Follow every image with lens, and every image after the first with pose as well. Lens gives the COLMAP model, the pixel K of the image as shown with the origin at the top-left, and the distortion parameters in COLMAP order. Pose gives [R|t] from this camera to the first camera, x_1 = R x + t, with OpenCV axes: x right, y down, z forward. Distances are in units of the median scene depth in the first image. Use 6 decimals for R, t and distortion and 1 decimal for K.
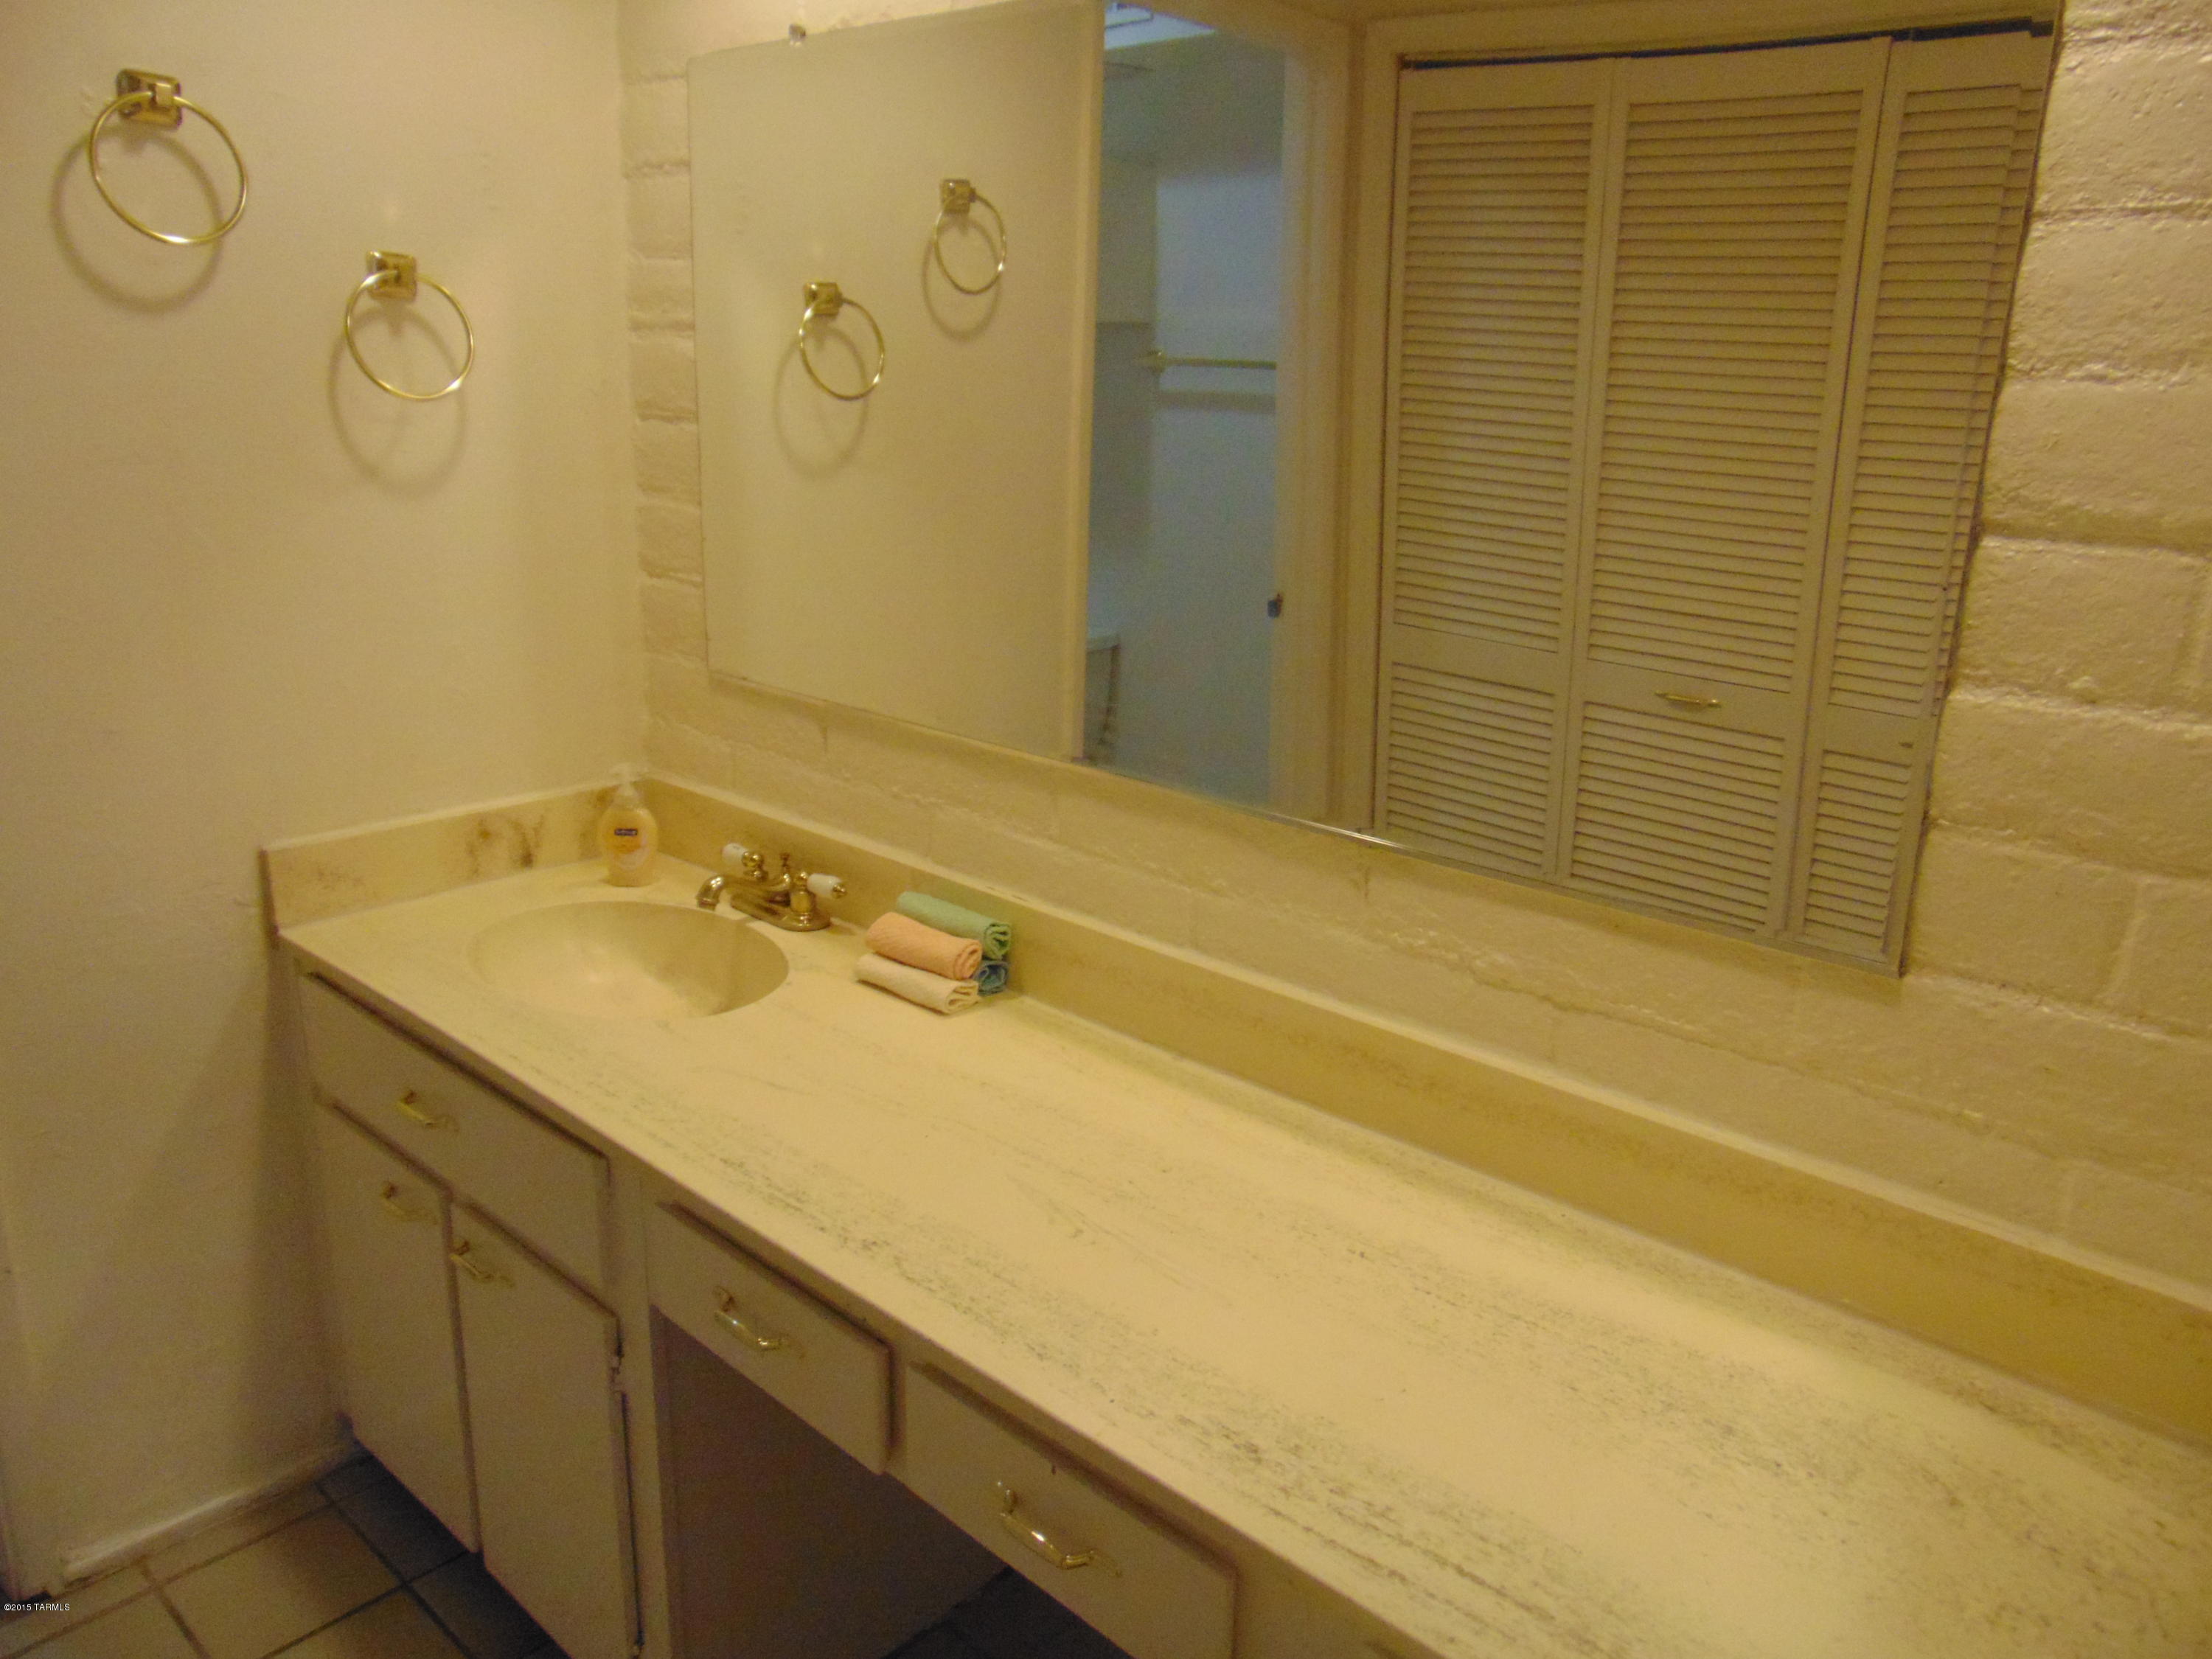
lens RADIAL K [[1650.9, 0, 1096.7], [0, 1650.9, 822.0], [0, 0, 1]] dist [-0.032113, 0.063308]
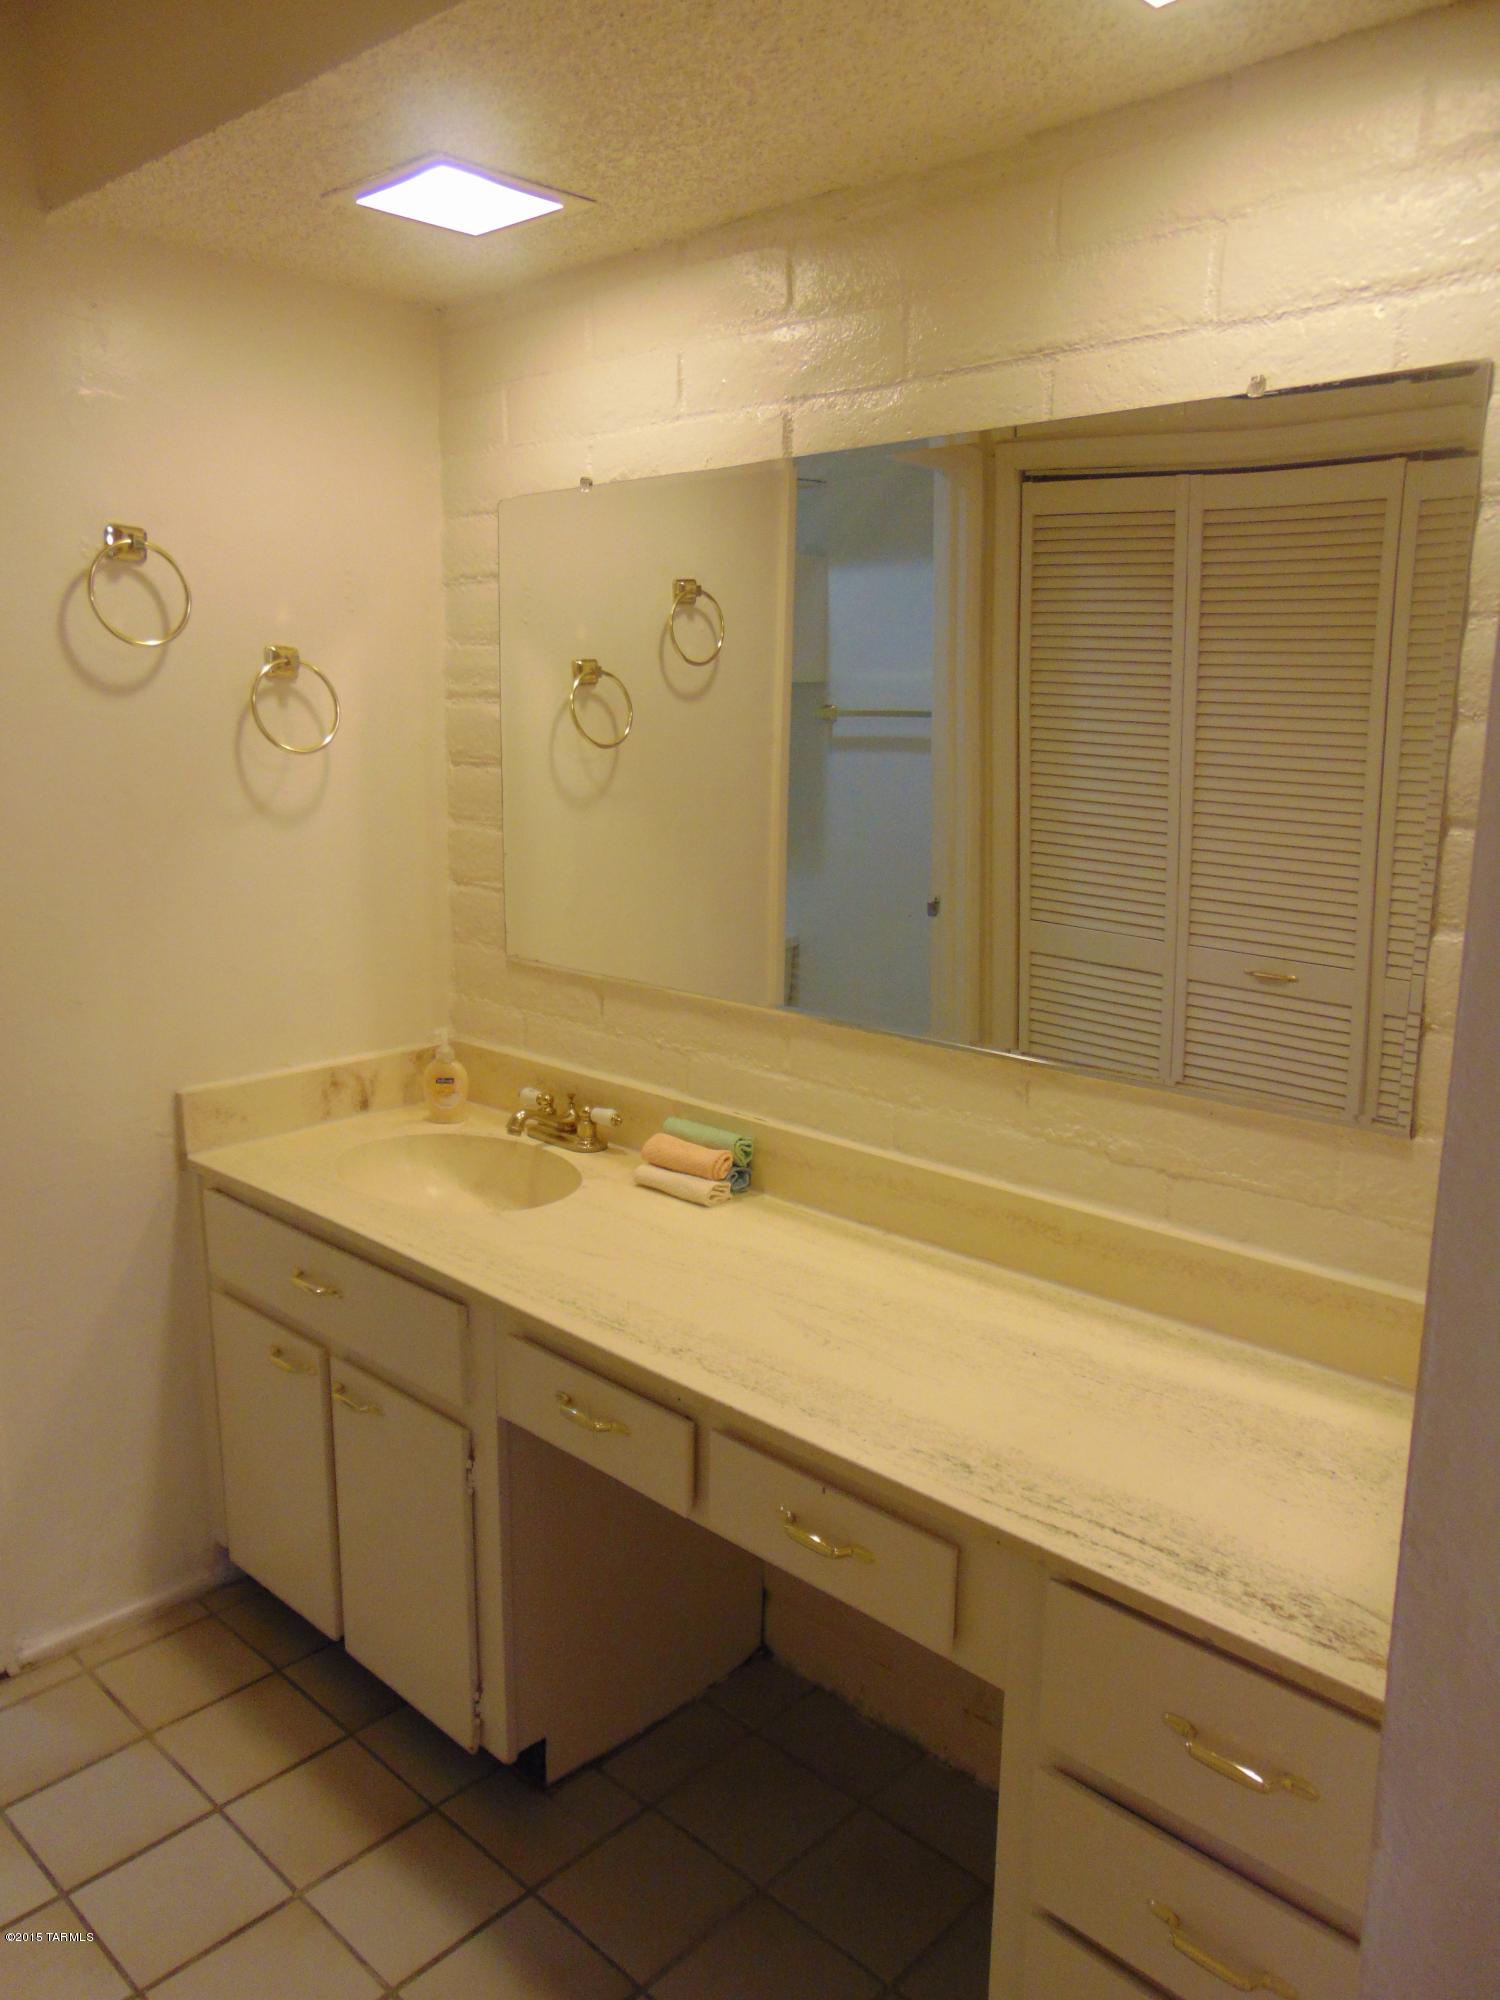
lens RADIAL K [[1492.7, 0, 738.9], [0, 1492.7, 1014.9], [0, 0, 1]] dist [-0.032113, 0.063308]
pose [[0.999853, -0.014887, -0.008459, -0.050124], [0.014252, 0.997397, -0.070690, 0.045845], [0.009489, 0.070559, 0.997462, -0.187666]]
